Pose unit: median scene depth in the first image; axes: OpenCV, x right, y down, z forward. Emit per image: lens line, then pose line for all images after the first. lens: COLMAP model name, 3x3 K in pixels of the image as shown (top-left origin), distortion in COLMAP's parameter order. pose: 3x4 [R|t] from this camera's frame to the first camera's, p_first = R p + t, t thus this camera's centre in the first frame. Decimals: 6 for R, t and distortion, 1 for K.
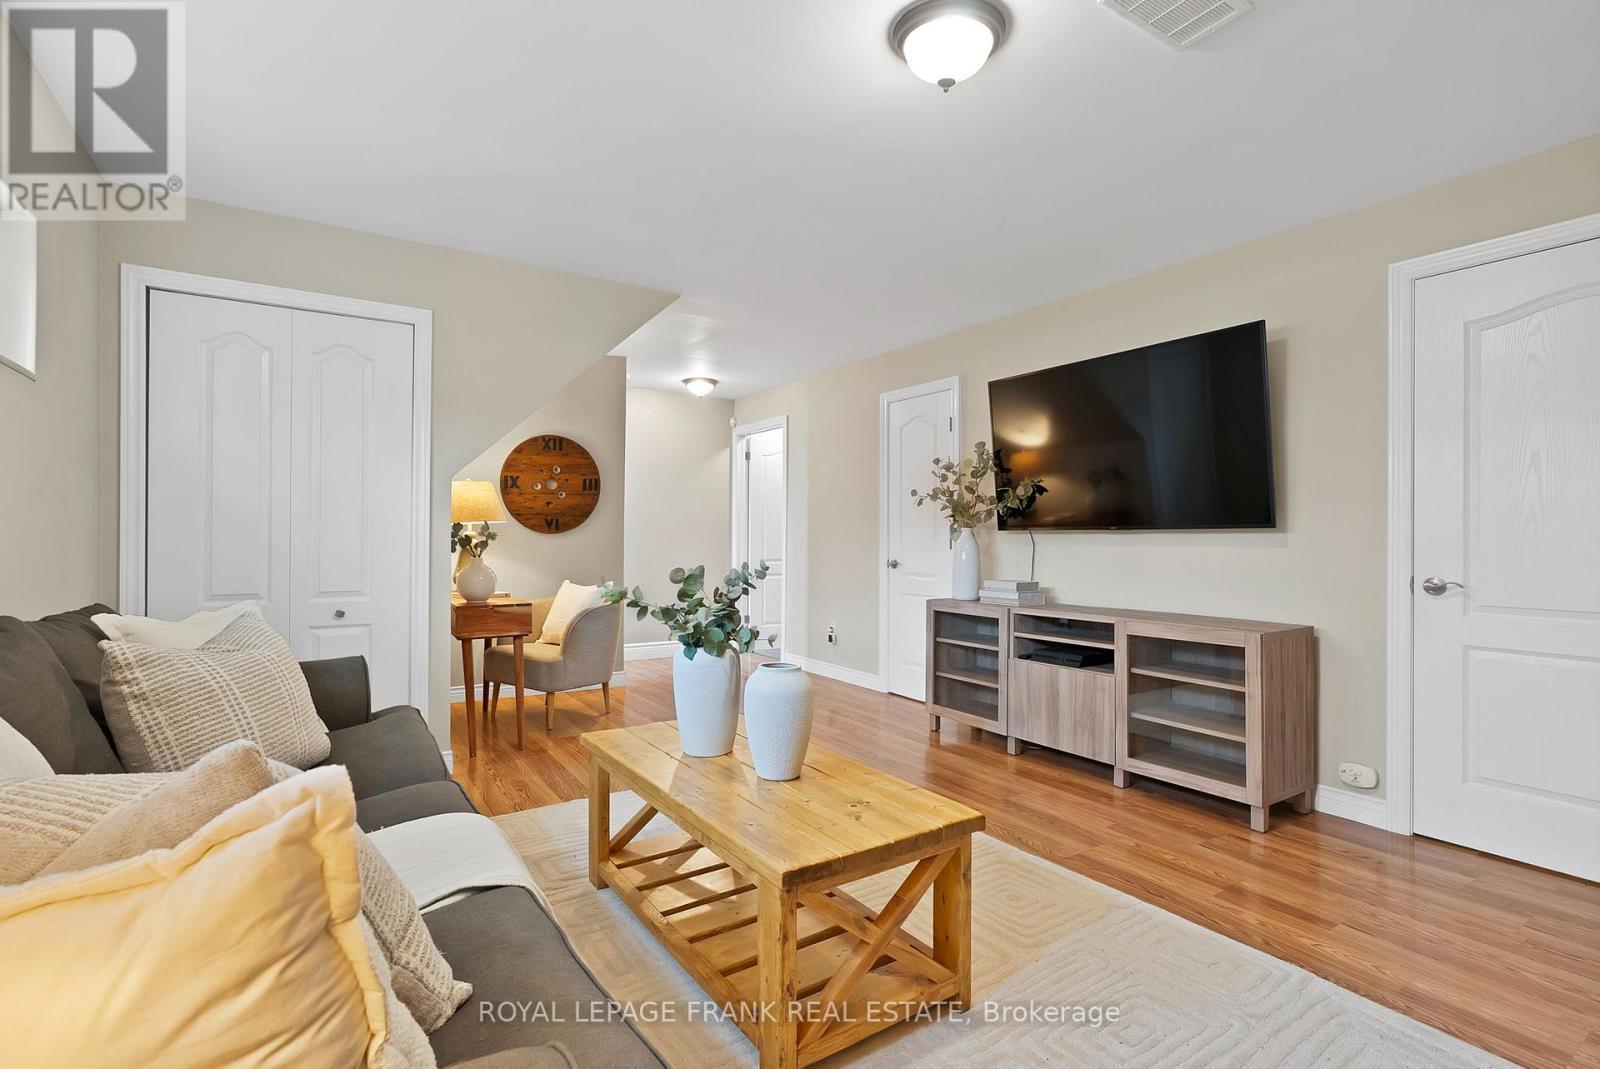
lens RADIAL K [[748.0, 0, 795.5], [0, 748.0, 527.2], [0, 0, 1]] dist [-0.011439, 0.004119]
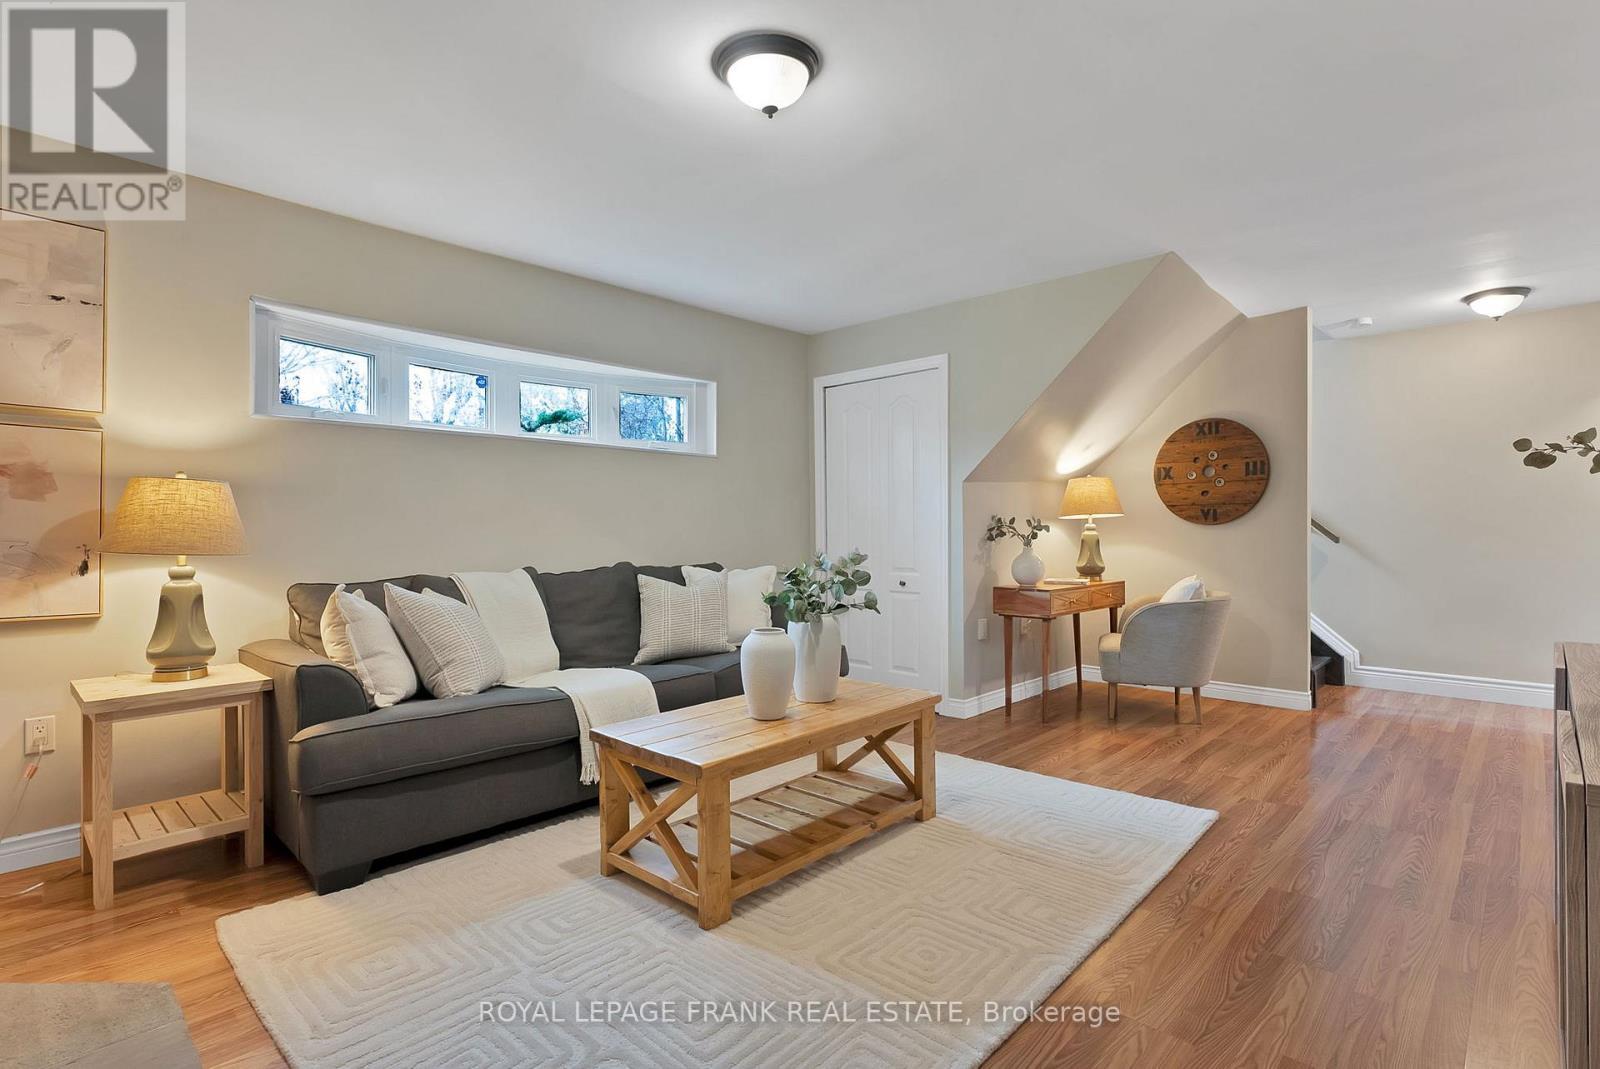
lens RADIAL K [[767.6, 0, 807.5], [0, 767.6, 534.9], [0, 0, 1]] dist [-0.003014, -0.000800]
pose [[0.225454, 0.000709, -0.974254, 0.702296], [0.017395, 0.999837, 0.004753, 0.010813], [0.974099, -0.018019, 0.225405, 0.436573]]
